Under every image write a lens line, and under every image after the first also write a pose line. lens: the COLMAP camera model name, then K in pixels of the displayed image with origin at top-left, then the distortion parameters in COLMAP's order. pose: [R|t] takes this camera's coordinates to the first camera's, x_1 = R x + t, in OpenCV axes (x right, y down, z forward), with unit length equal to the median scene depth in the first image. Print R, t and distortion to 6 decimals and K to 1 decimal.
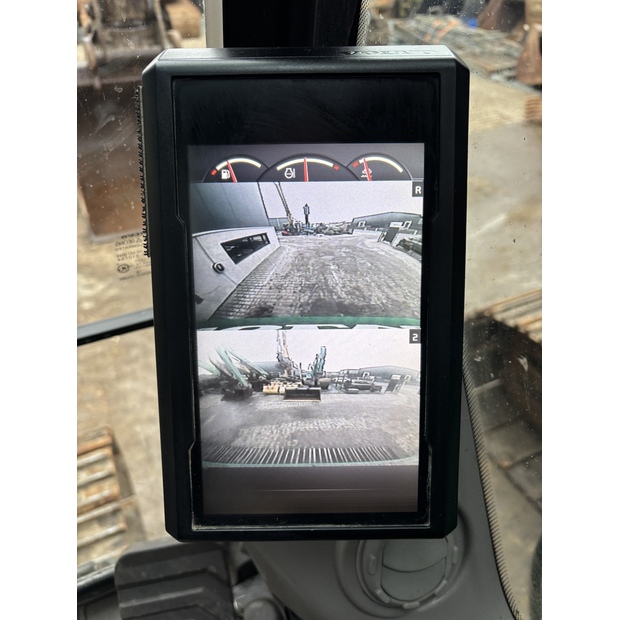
lens RADIAL K [[468.8, 0, 318.7], [0, 468.8, 309.5], [0, 0, 1]] dist [0.045915, -0.055923]
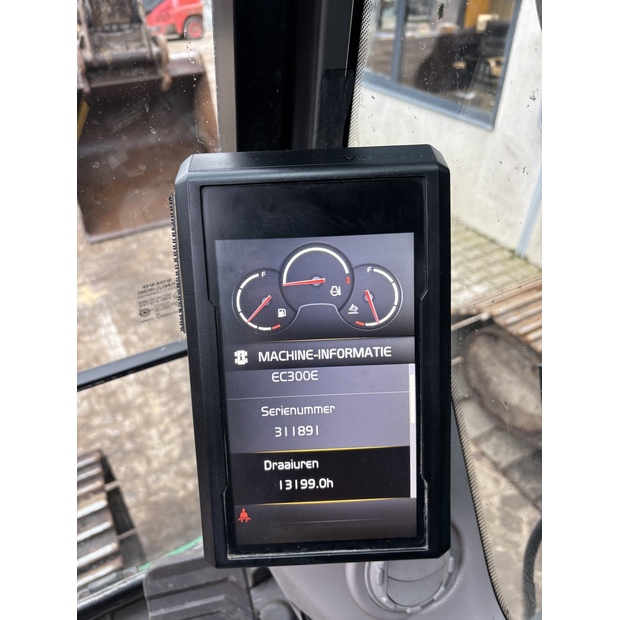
lens RADIAL K [[468.8, 0, 313.8], [0, 468.8, 310.3], [0, 0, 1]] dist [0.045915, -0.055923]
pose [[0.999494, -0.031765, 0.001454, -0.023286], [0.031737, 0.999365, 0.016181, -0.118424], [-0.001967, -0.016127, 0.999868, -0.124606]]
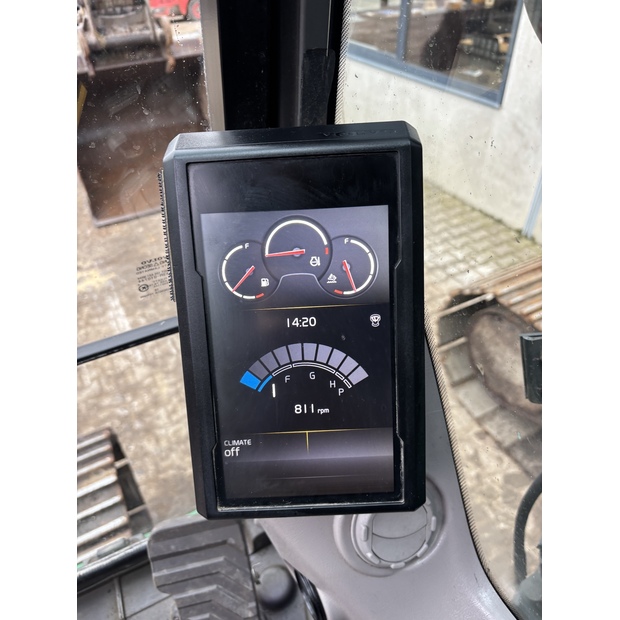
lens RADIAL K [[468.8, 0, 311.8], [0, 468.8, 306.0], [0, 0, 1]] dist [0.045915, -0.055923]
pose [[0.999122, -0.036940, -0.019740, 0.023032], [0.037747, 0.998396, 0.042192, -0.093033], [0.018150, -0.042901, 0.998914, -0.175995]]
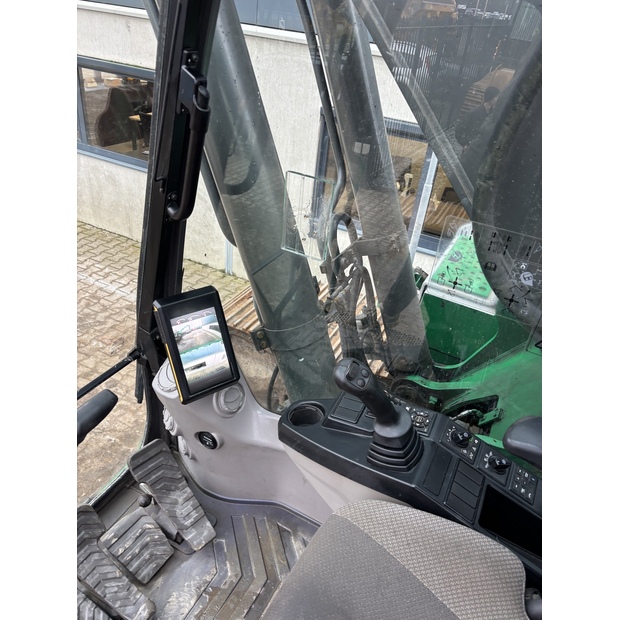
lens RADIAL K [[468.8, 0, 314.7], [0, 468.8, 312.1], [0, 0, 1]] dist [0.045915, -0.055923]
pose [[0.802007, -0.267627, 0.534004, -1.063651], [0.272390, 0.959506, 0.071780, -0.235238], [-0.531590, 0.087889, 0.842430, -2.521695]]
